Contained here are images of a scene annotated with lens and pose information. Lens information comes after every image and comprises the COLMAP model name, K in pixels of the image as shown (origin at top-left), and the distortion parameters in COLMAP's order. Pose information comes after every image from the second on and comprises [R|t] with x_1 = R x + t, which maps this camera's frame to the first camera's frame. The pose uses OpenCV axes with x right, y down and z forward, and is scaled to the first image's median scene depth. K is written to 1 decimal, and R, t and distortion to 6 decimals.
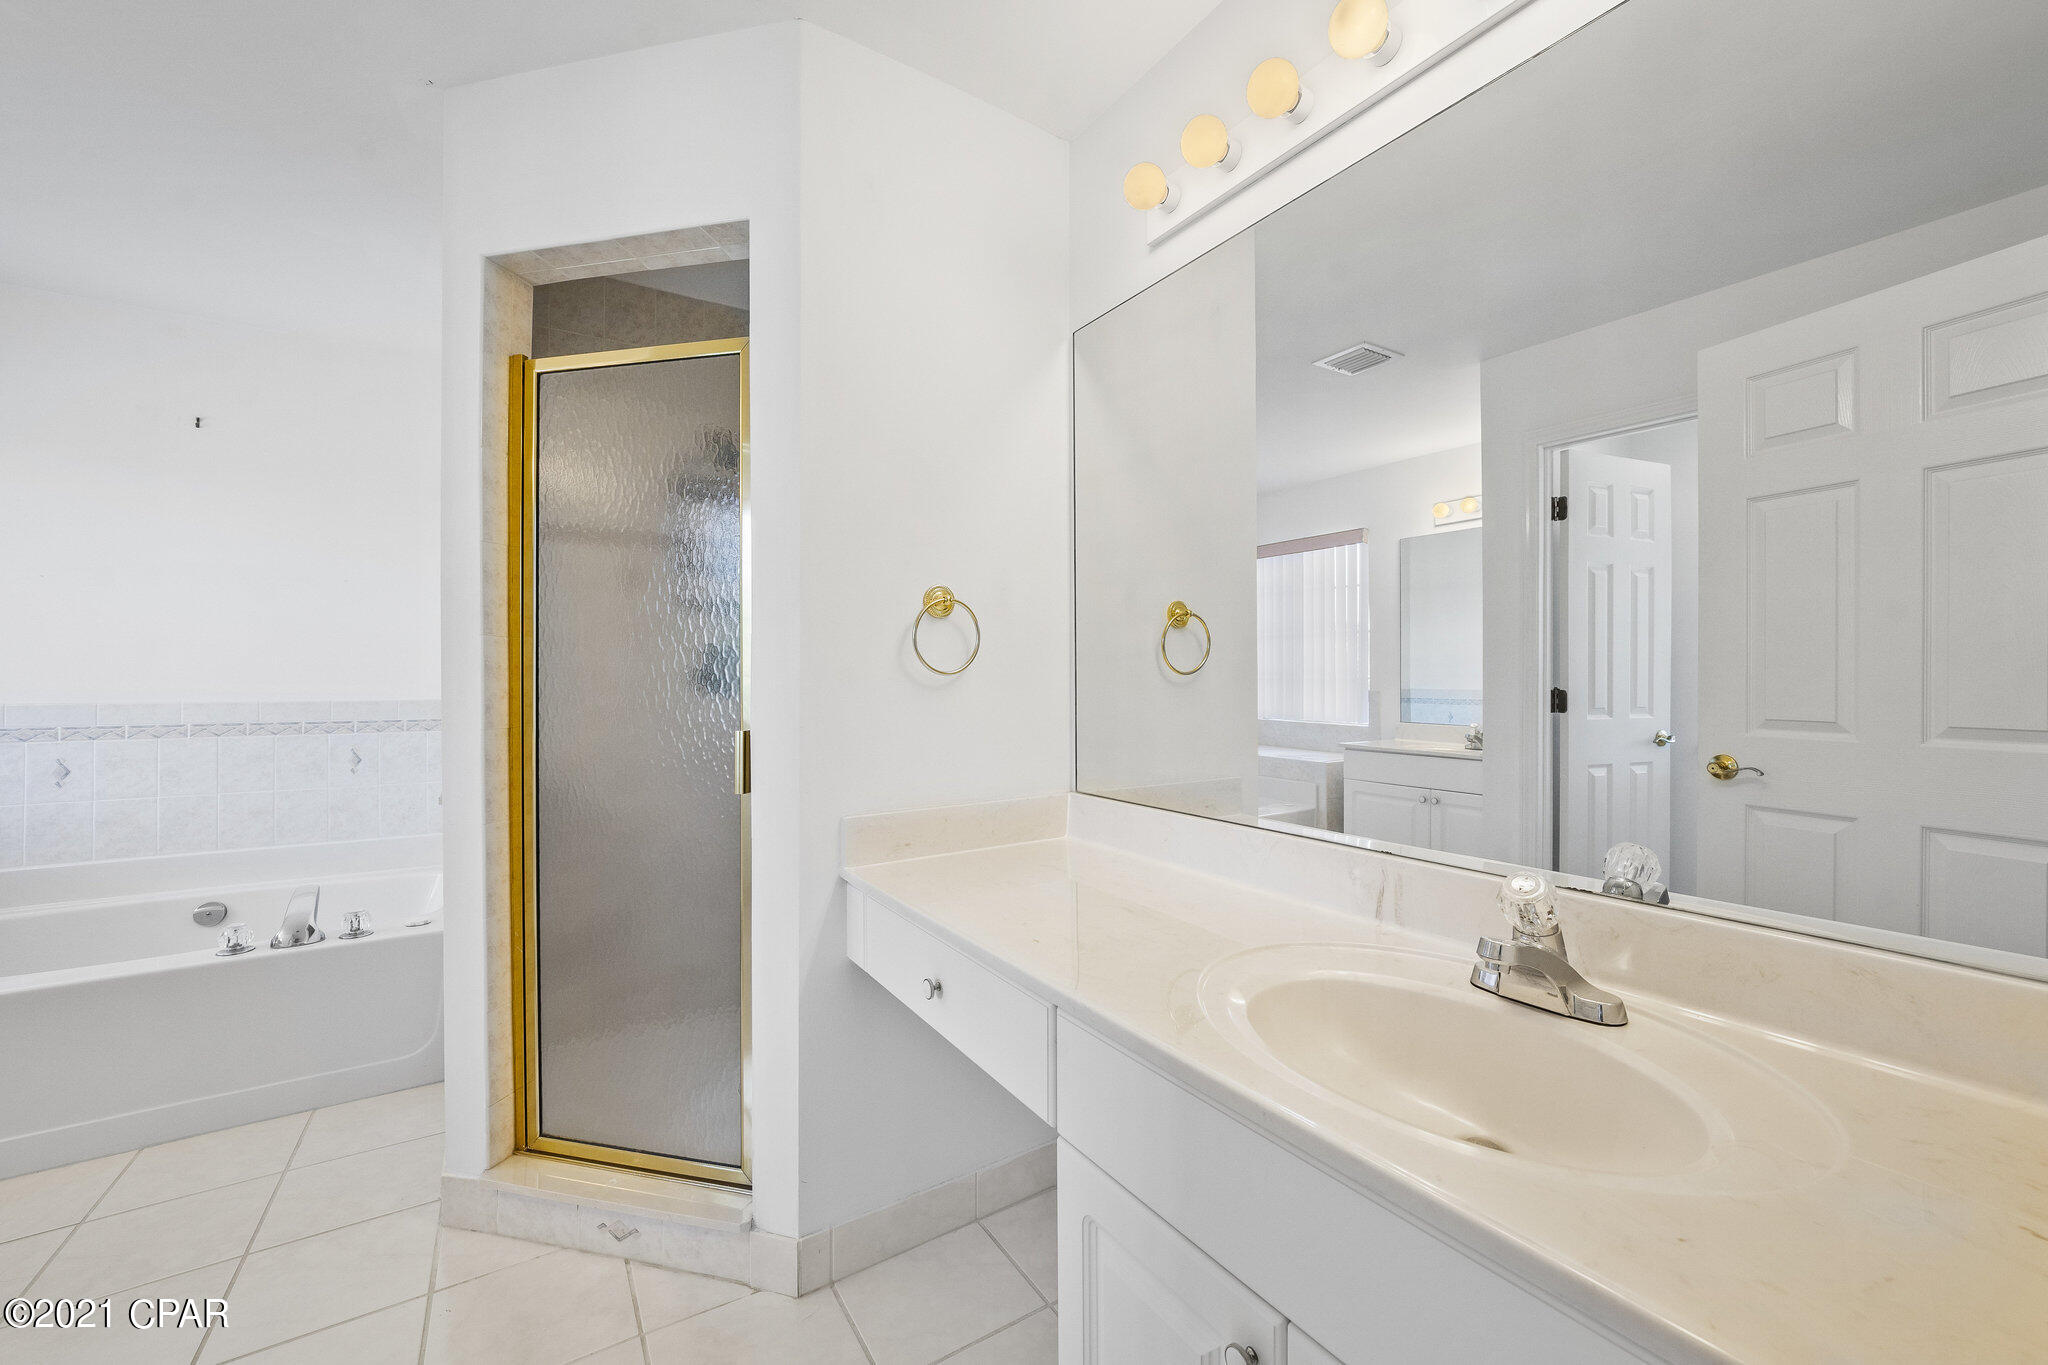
lens RADIAL K [[801.2, 0, 1028.4], [0, 801.2, 676.6], [0, 0, 1]] dist [-0.011070, 0.001113]
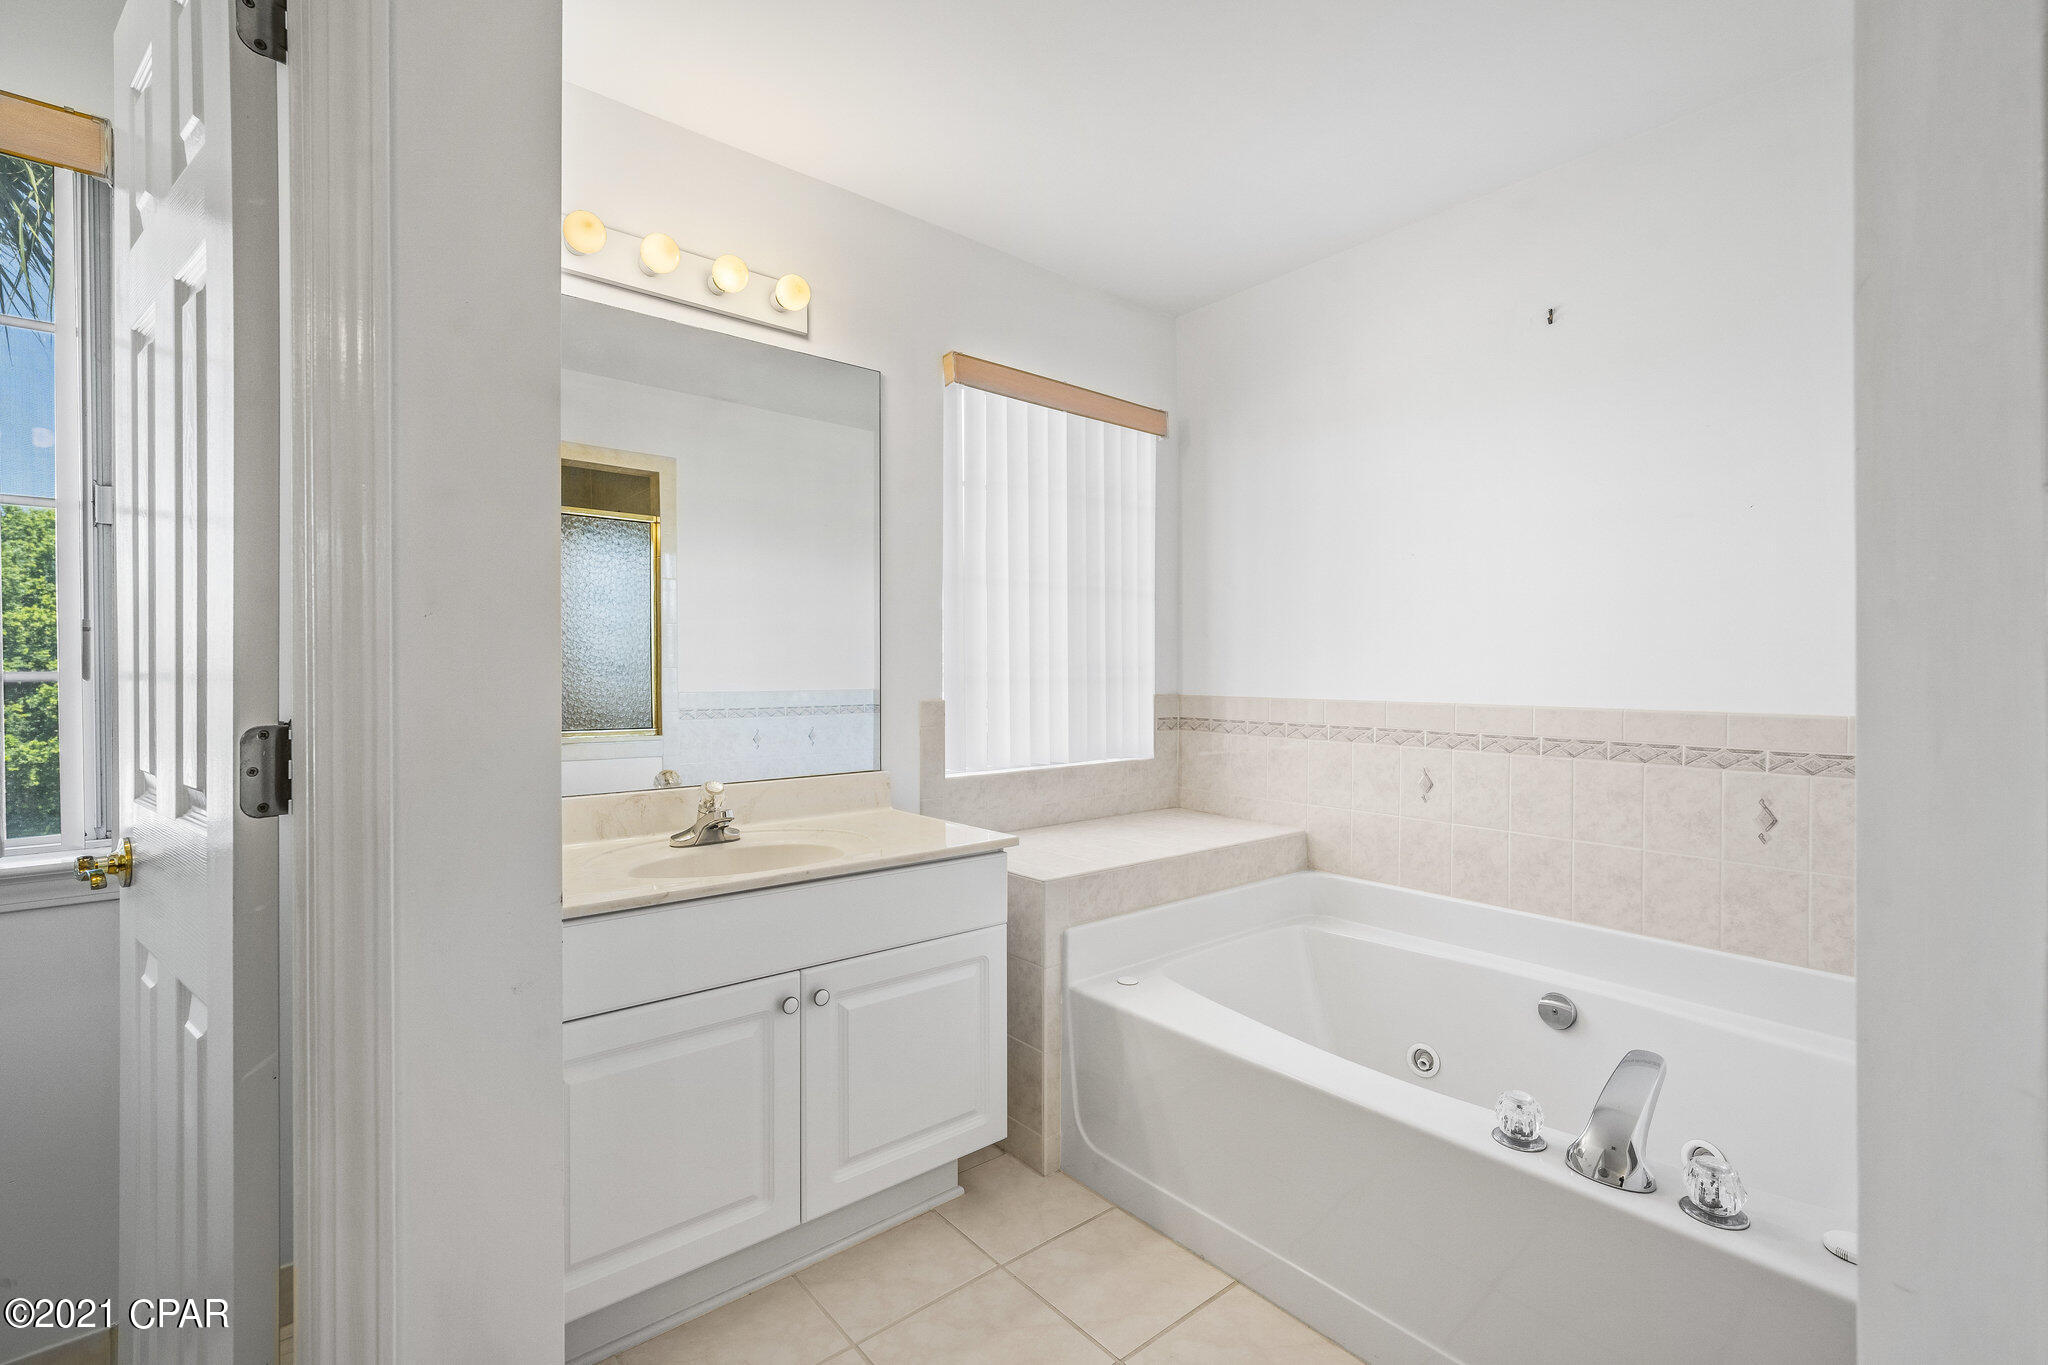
lens RADIAL K [[904.0, 0, 1027.3], [0, 904.0, 675.2], [0, 0, 1]] dist [-0.011475, 0.002798]
pose [[0.121367, 0.006423, -0.992587, -0.296290], [-0.002851, 0.999977, 0.006123, -0.000614], [0.992604, 0.002086, 0.121382, 0.428878]]
